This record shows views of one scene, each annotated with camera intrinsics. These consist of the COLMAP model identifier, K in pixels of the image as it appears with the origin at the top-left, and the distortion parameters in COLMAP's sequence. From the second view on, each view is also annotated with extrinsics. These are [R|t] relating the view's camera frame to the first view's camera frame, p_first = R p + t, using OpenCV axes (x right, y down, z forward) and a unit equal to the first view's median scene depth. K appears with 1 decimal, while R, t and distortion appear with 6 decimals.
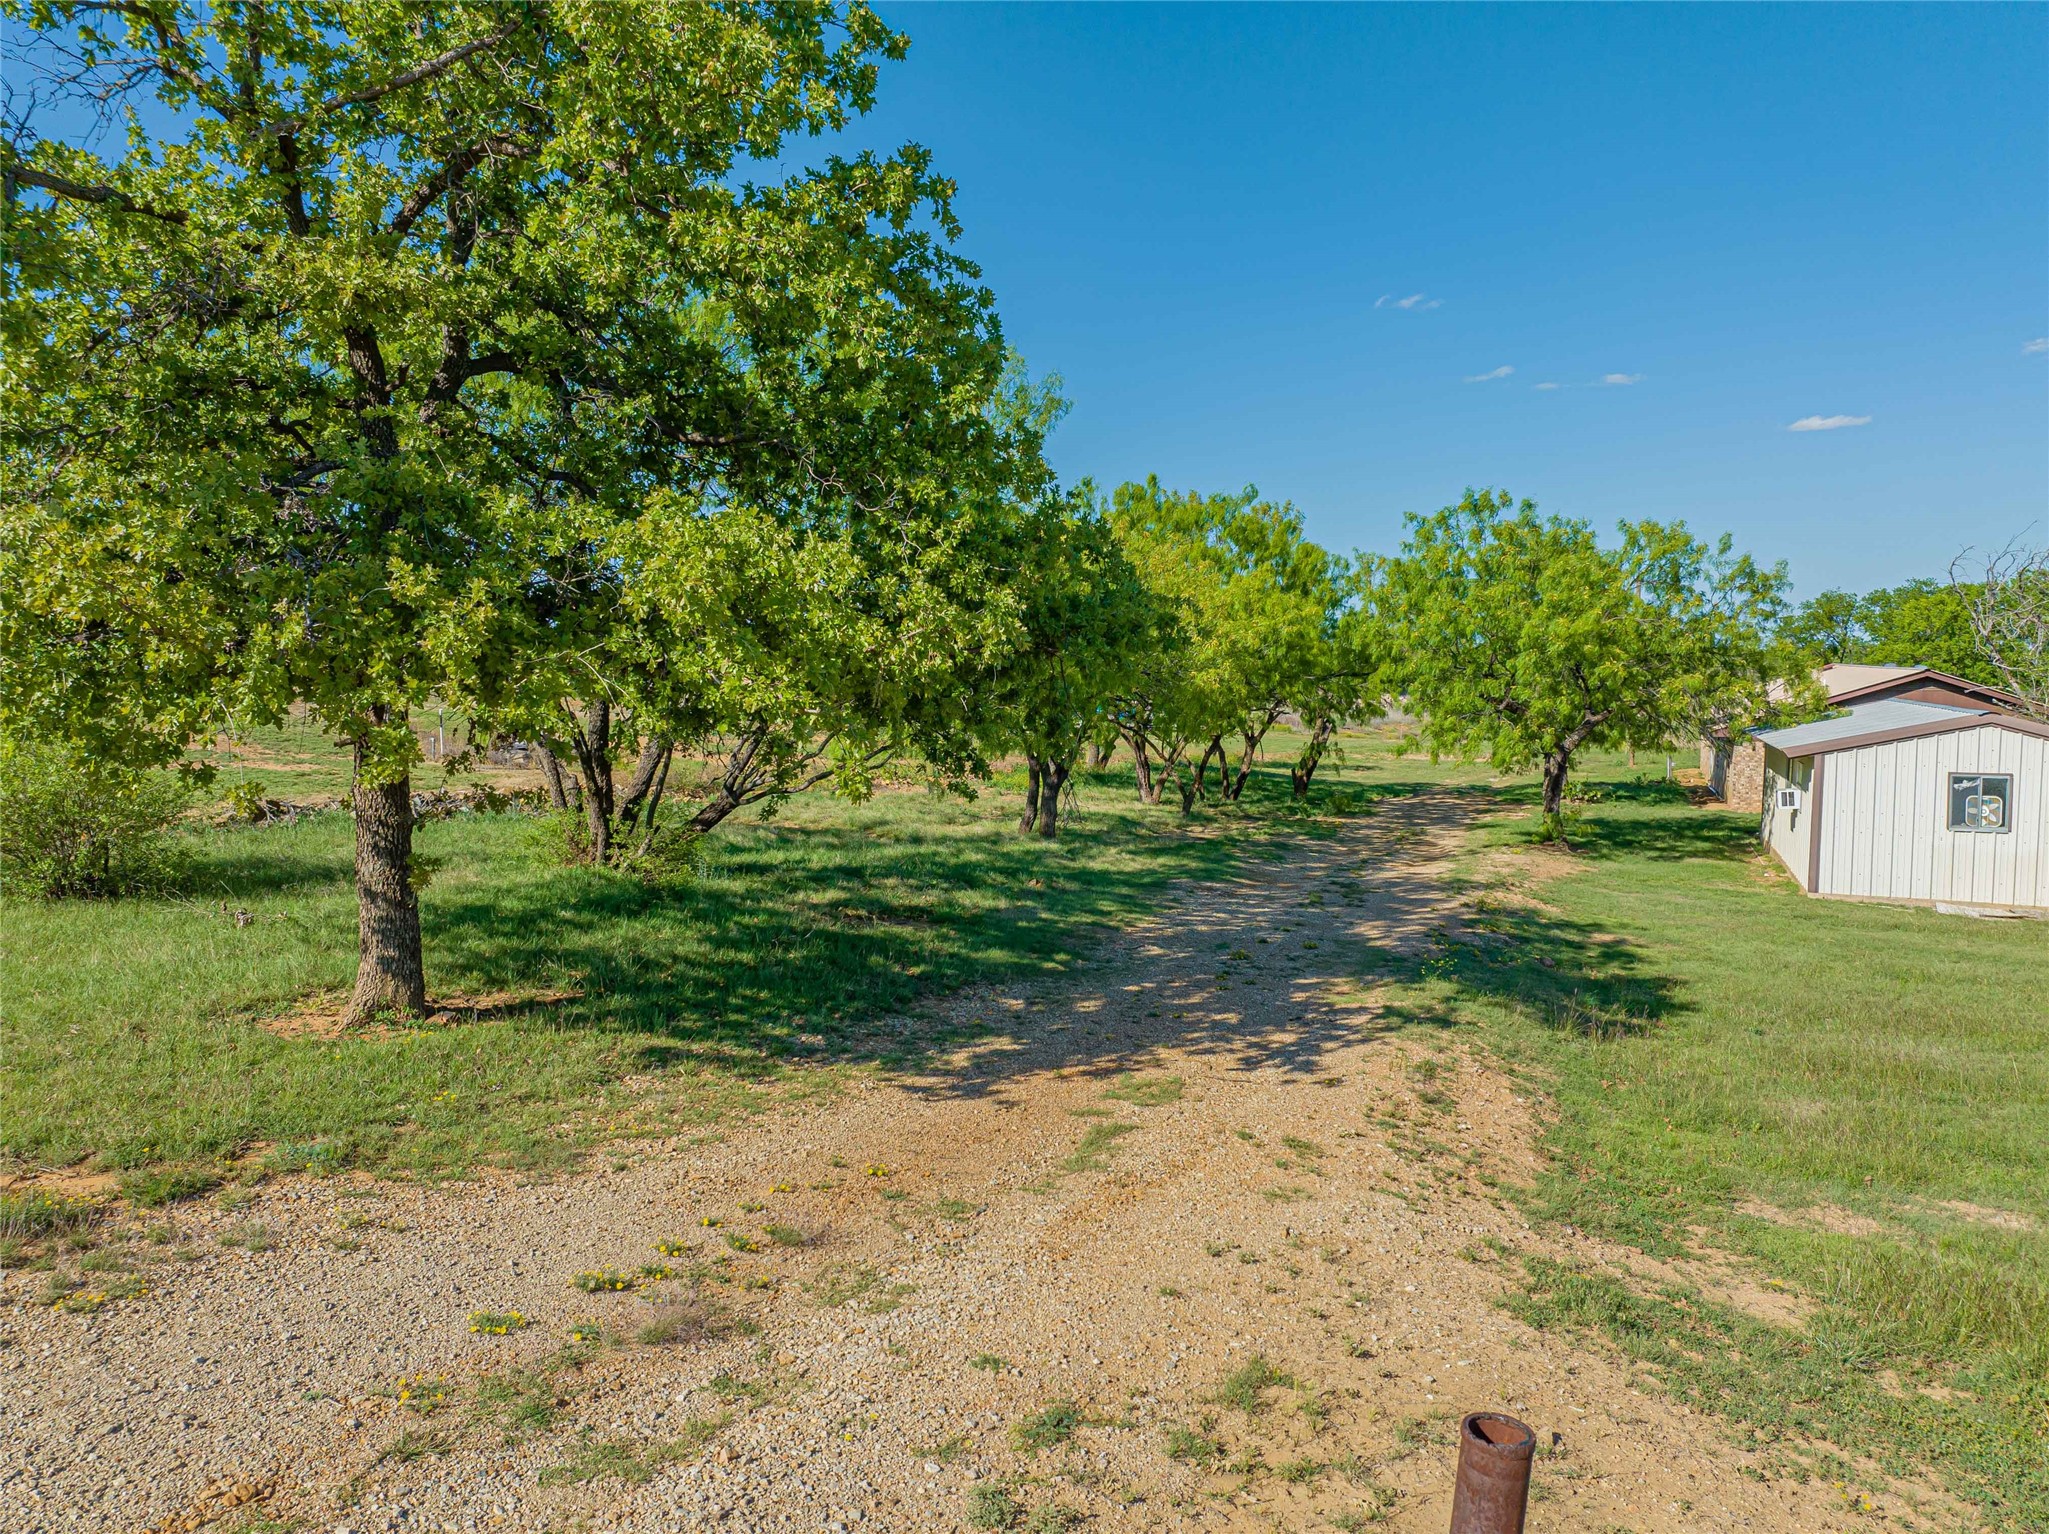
lens RADIAL K [[1449.7, 0, 1025.5], [0, 1449.7, 765.3], [0, 0, 1]] dist [-0.045358, 0.012541]
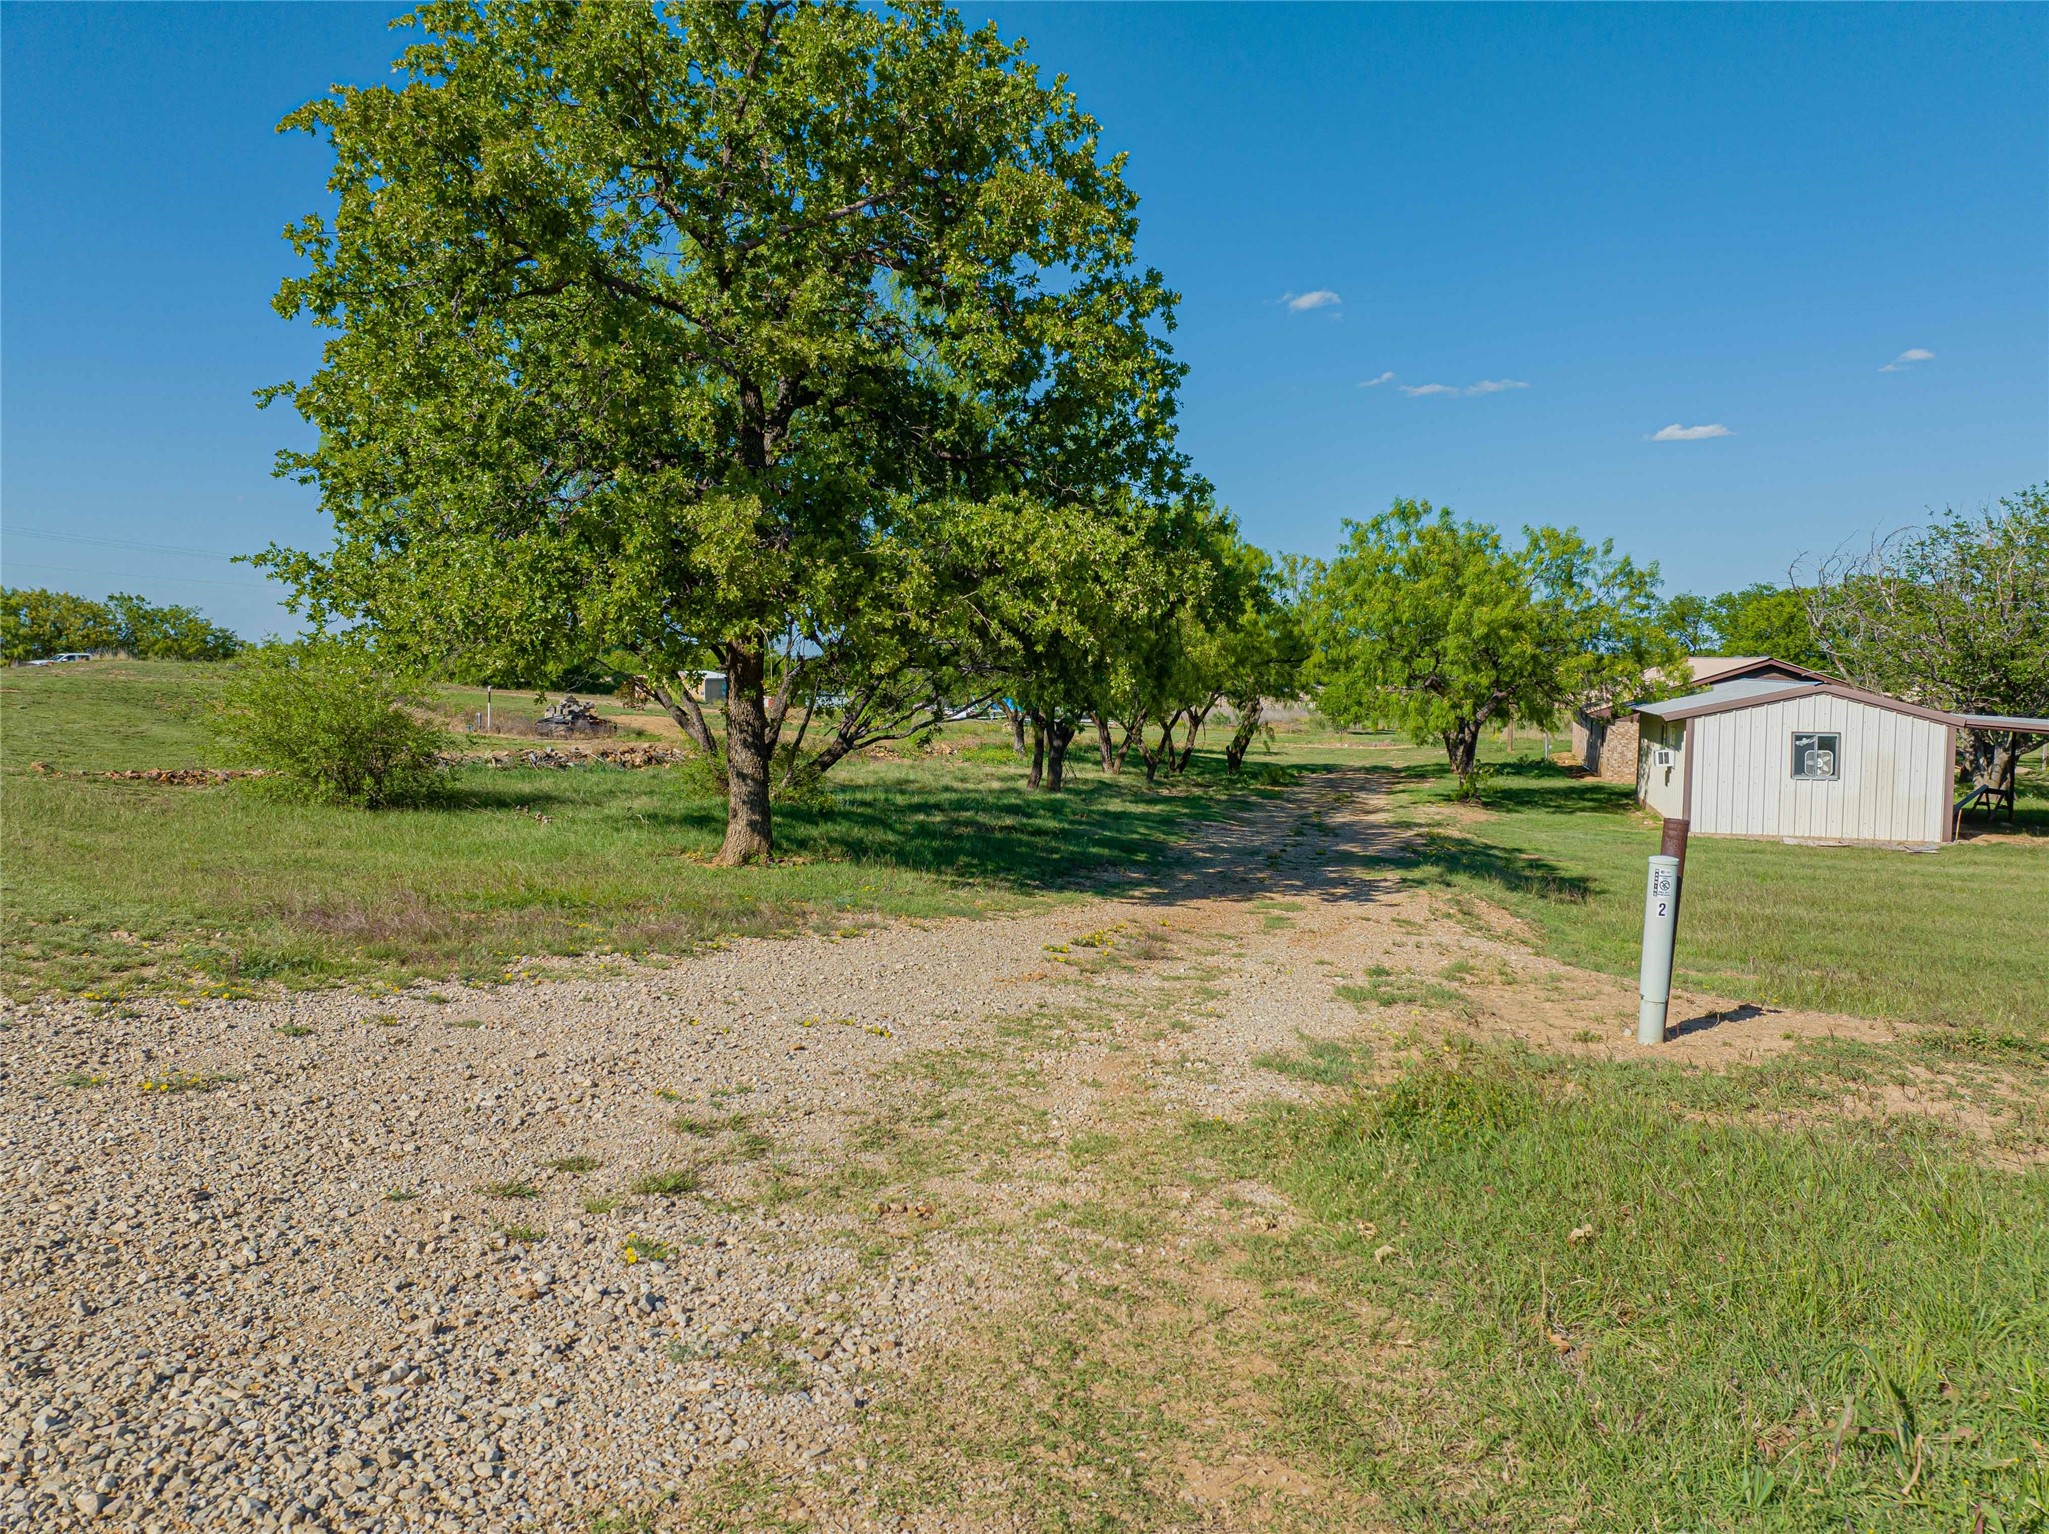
lens RADIAL K [[1449.7, 0, 1016.4], [0, 1449.7, 770.3], [0, 0, 1]] dist [-0.045358, 0.012541]
pose [[0.996588, -0.003729, 0.082448, -0.099074], [0.003675, 0.999993, 0.000800, 0.027452], [-0.082450, -0.000494, 0.996595, -0.144764]]
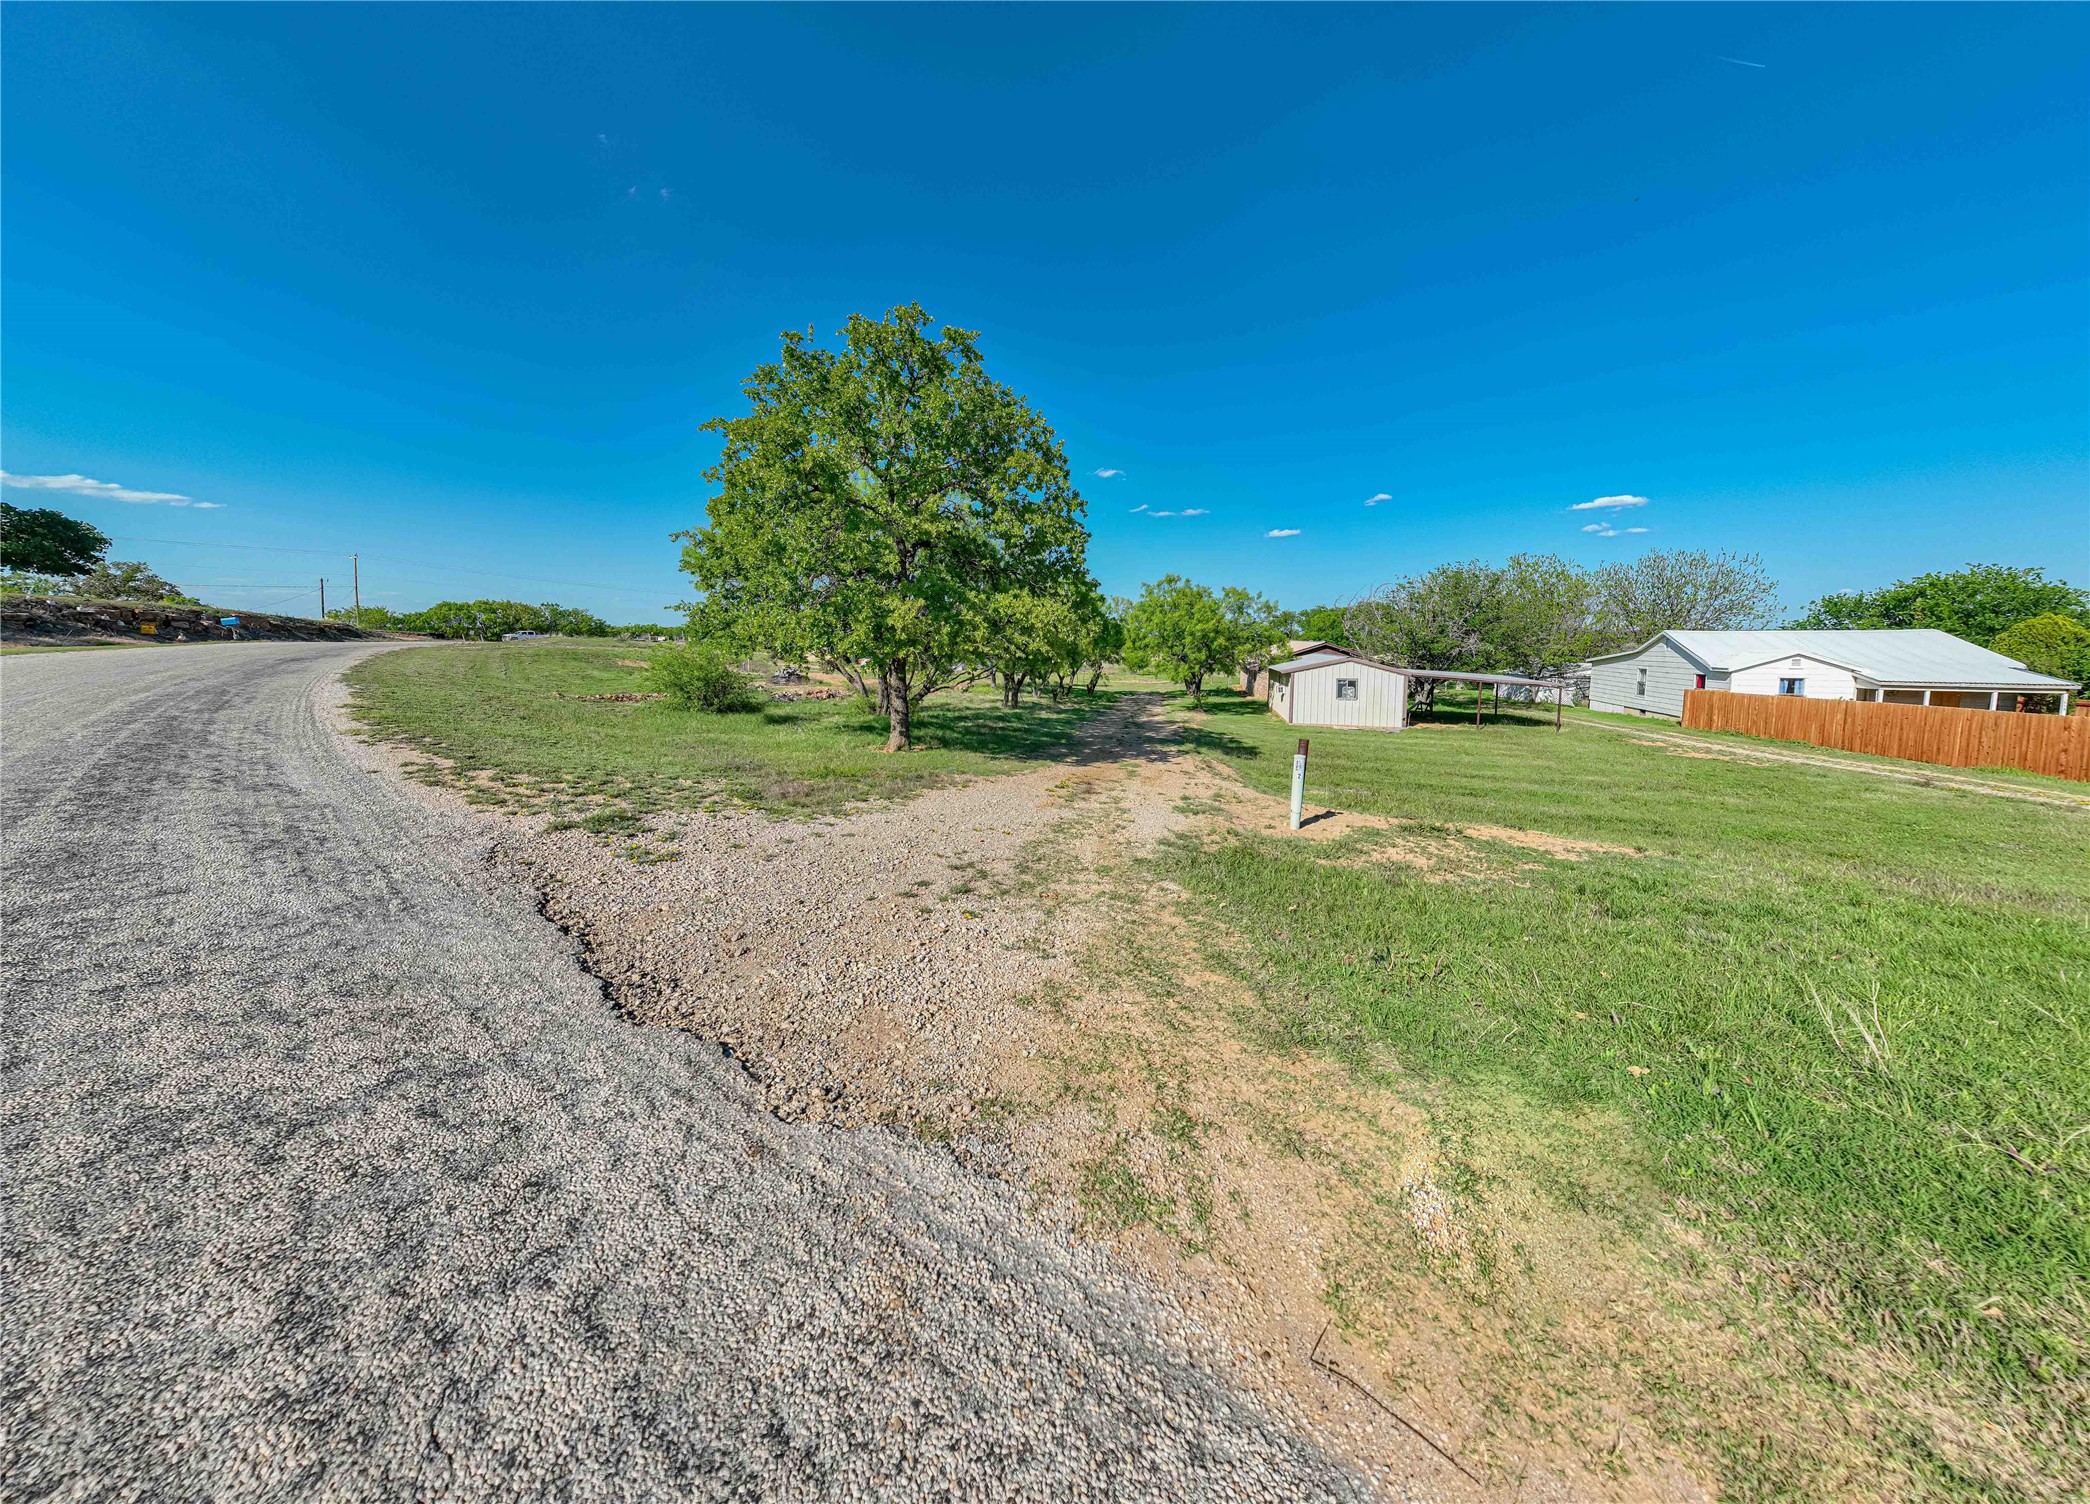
lens RADIAL K [[686.8, 0, 1038.0], [0, 686.8, 698.6], [0, 0, 1]] dist [-0.018429, -0.000001]
pose [[0.985655, -0.013201, 0.168257, -0.131669], [0.010983, 0.999840, 0.014105, 0.013998], [-0.168416, -0.012055, 0.985642, -0.186417]]
